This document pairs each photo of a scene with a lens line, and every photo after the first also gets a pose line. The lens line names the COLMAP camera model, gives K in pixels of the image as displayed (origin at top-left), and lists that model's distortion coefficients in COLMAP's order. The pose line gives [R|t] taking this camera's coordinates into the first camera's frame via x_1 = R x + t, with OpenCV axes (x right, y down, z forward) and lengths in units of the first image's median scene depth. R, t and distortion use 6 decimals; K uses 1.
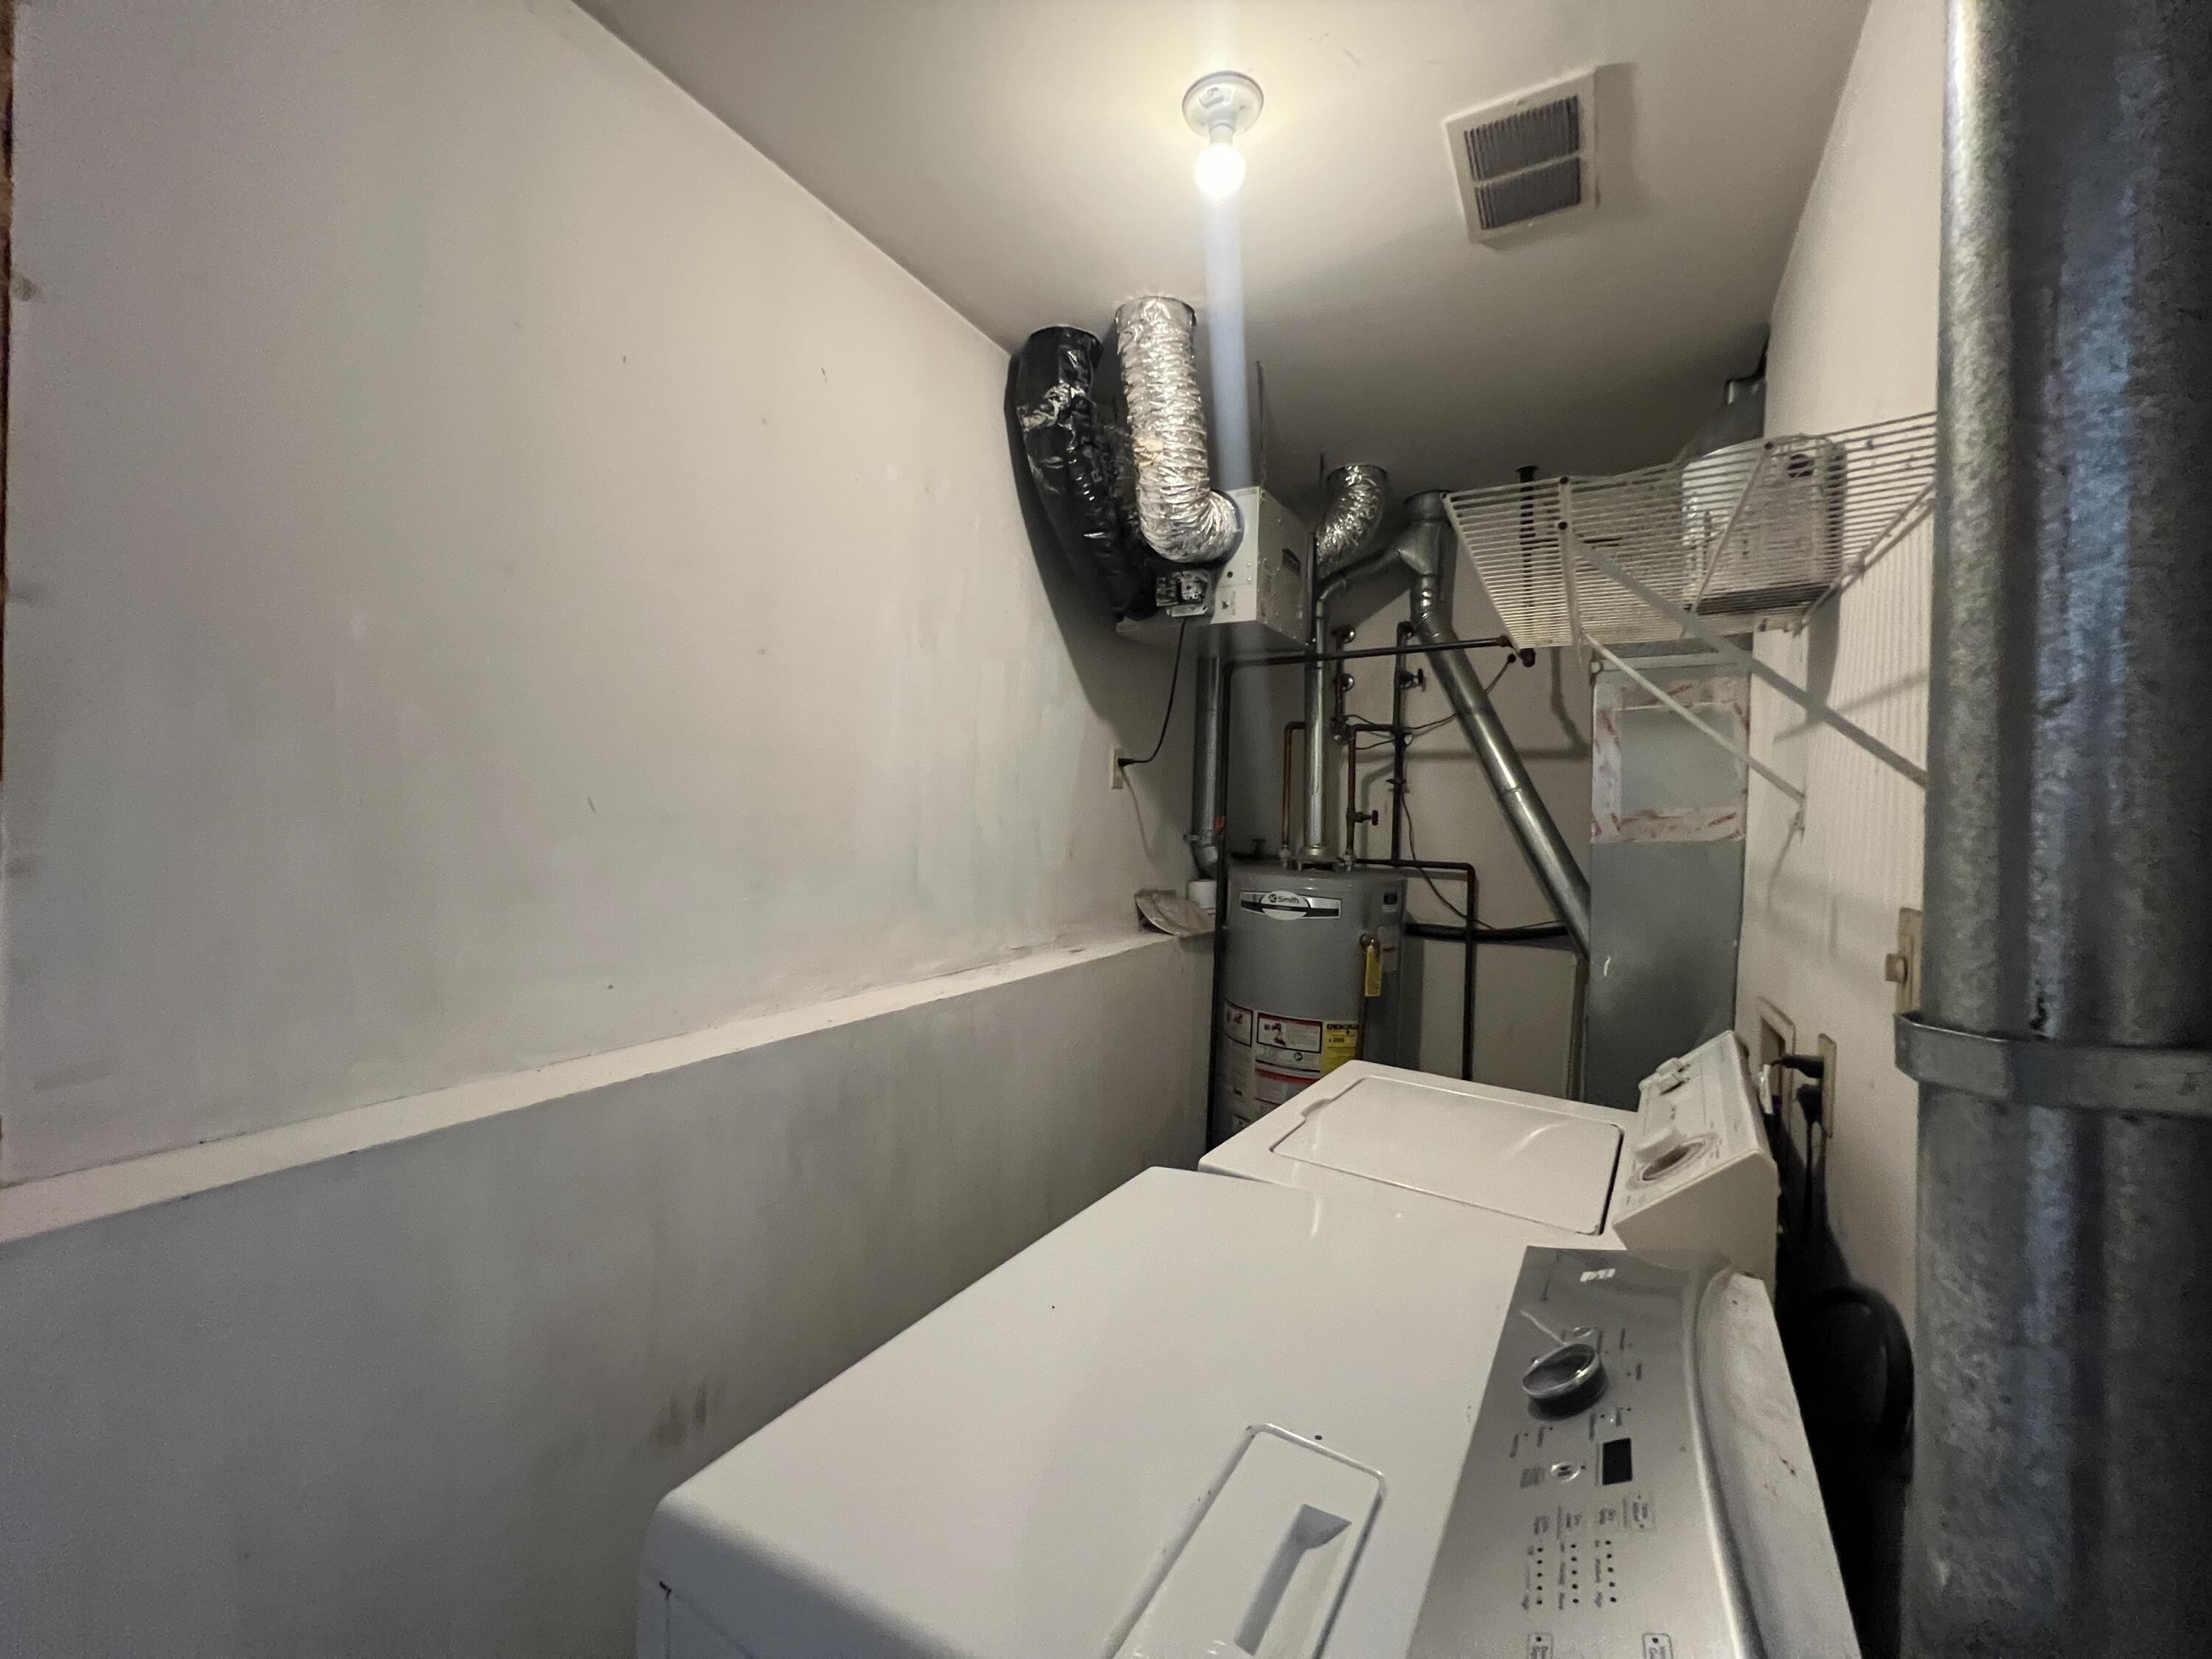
lens RADIAL K [[887.9, 0, 1109.8], [0, 887.9, 817.2], [0, 0, 1]] dist [-0.002281, -0.000123]
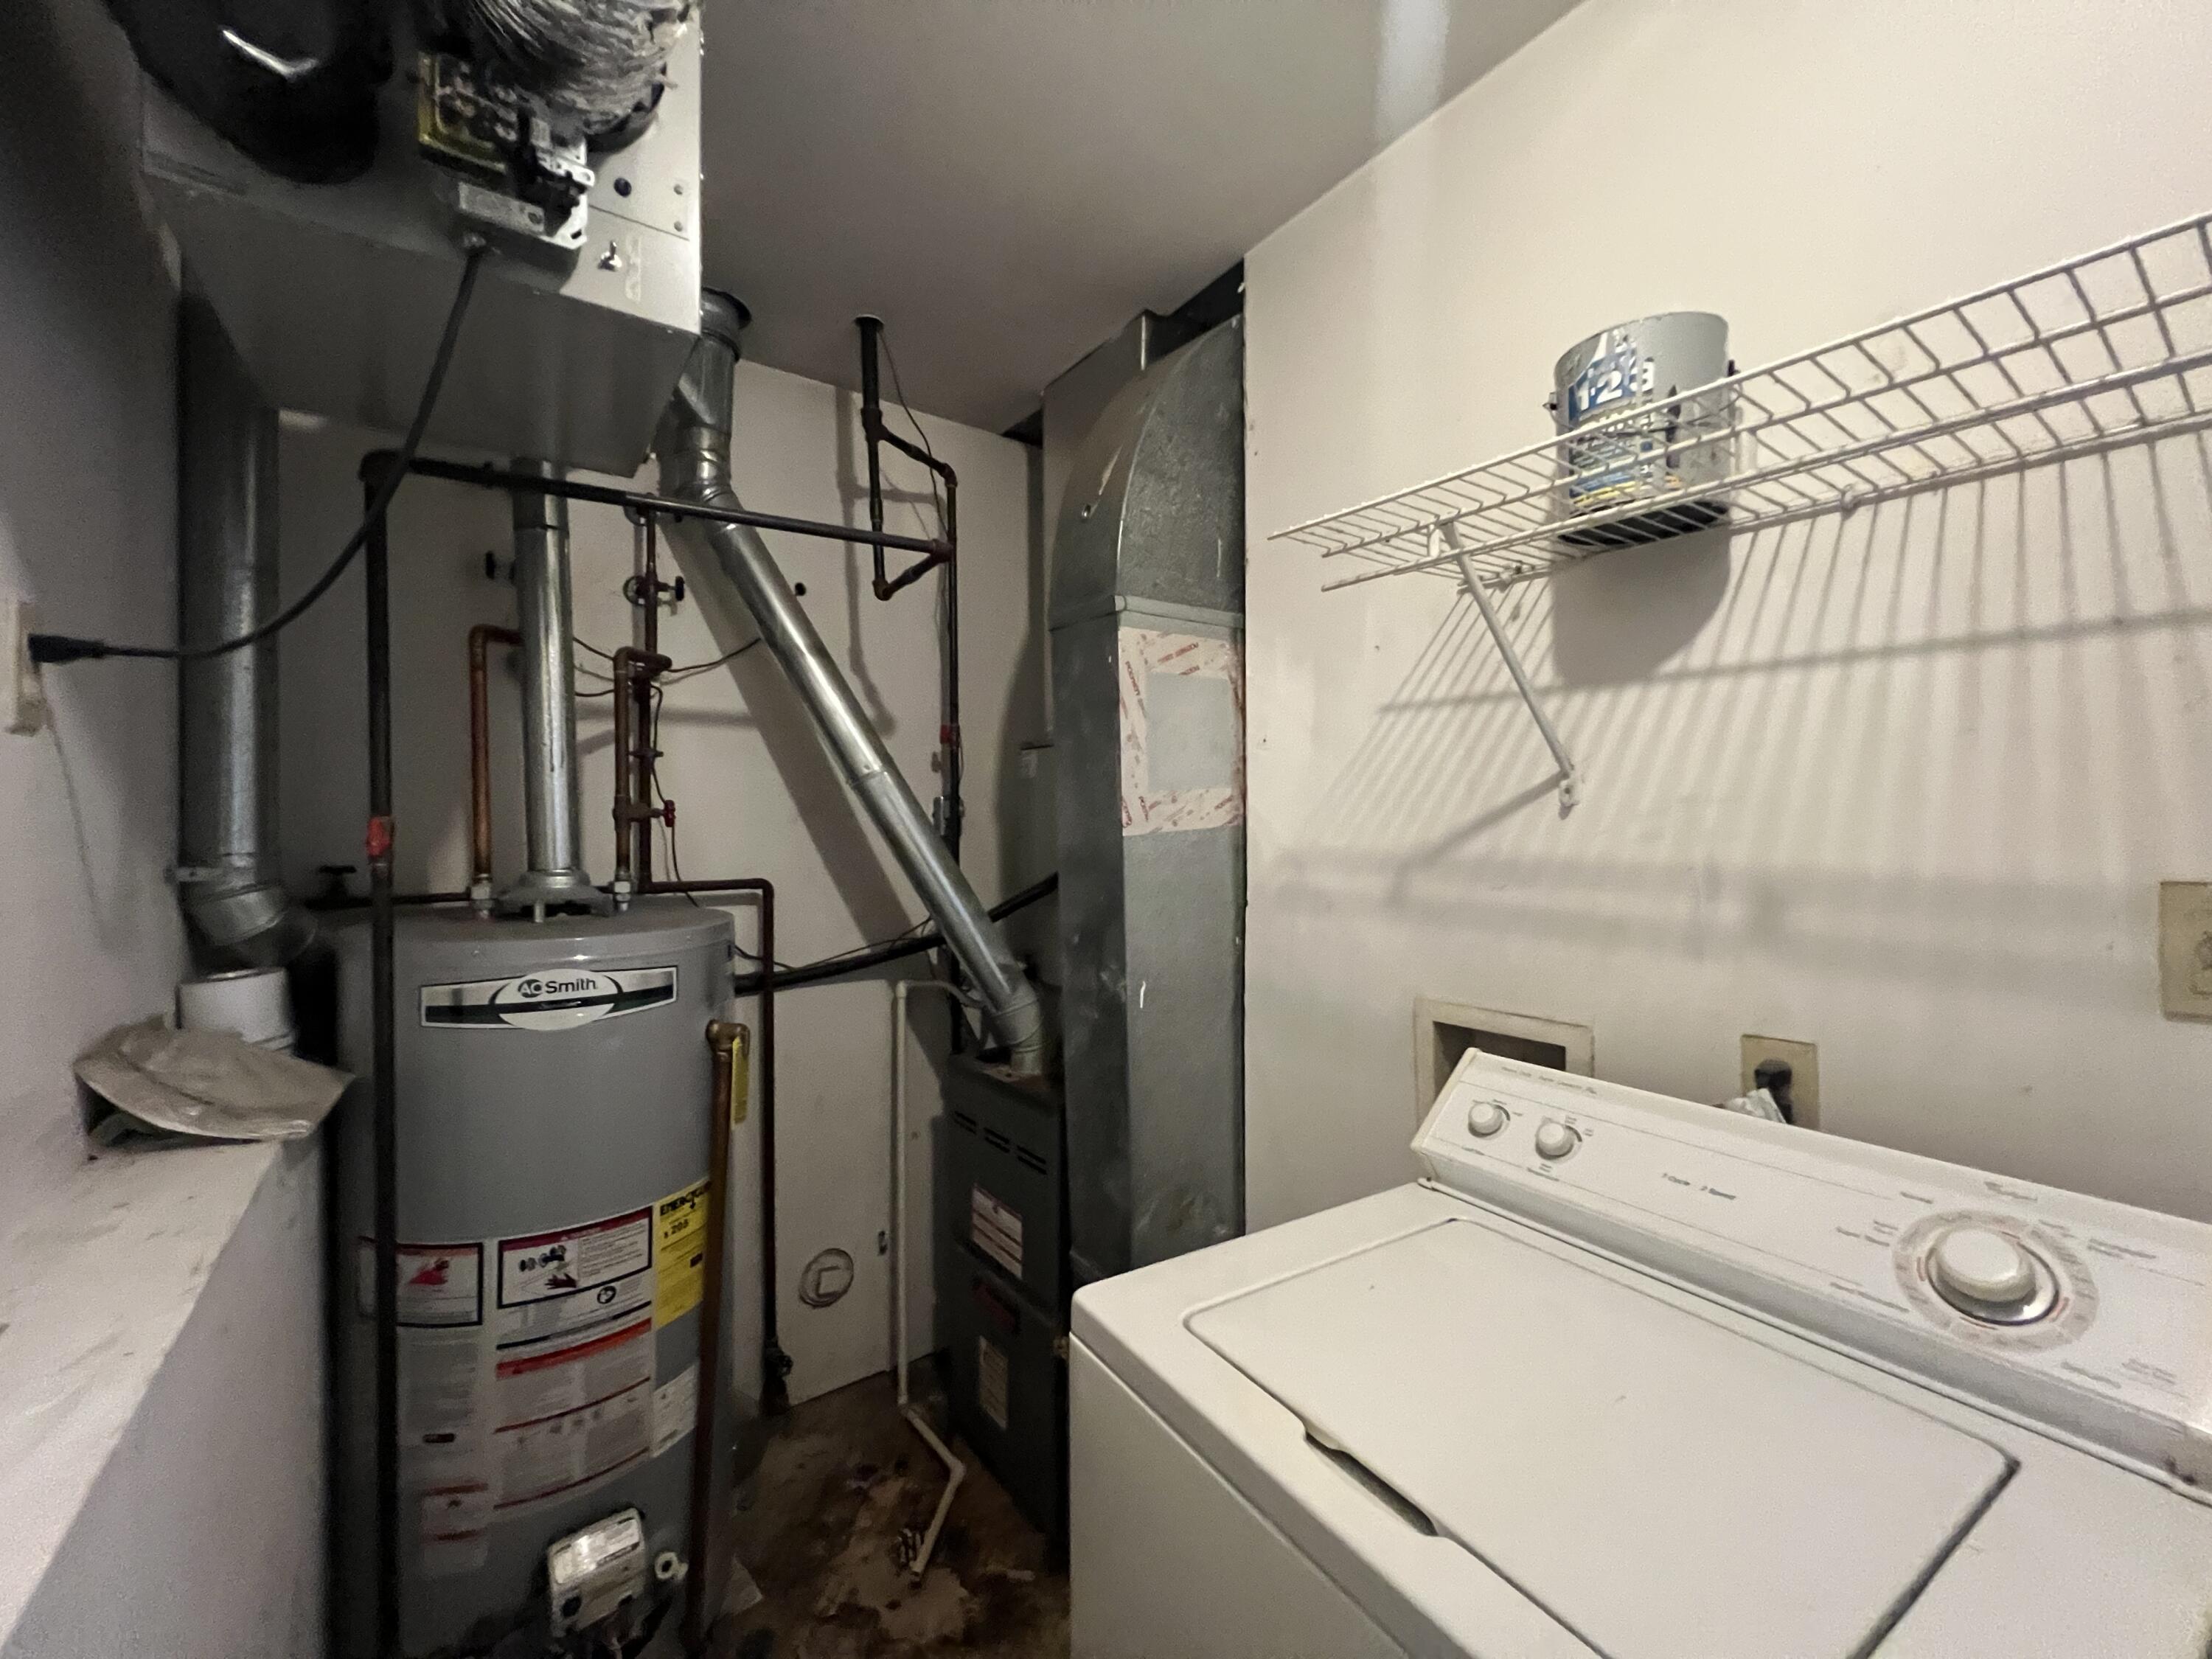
lens RADIAL K [[887.9, 0, 1101.7], [0, 887.9, 828.0], [0, 0, 1]] dist [-0.002281, -0.000123]
pose [[0.419106, -0.033596, 0.907316, -0.108016], [0.023485, 0.999382, 0.026157, 0.001490], [-0.907634, 0.010346, 0.419636, 0.510782]]
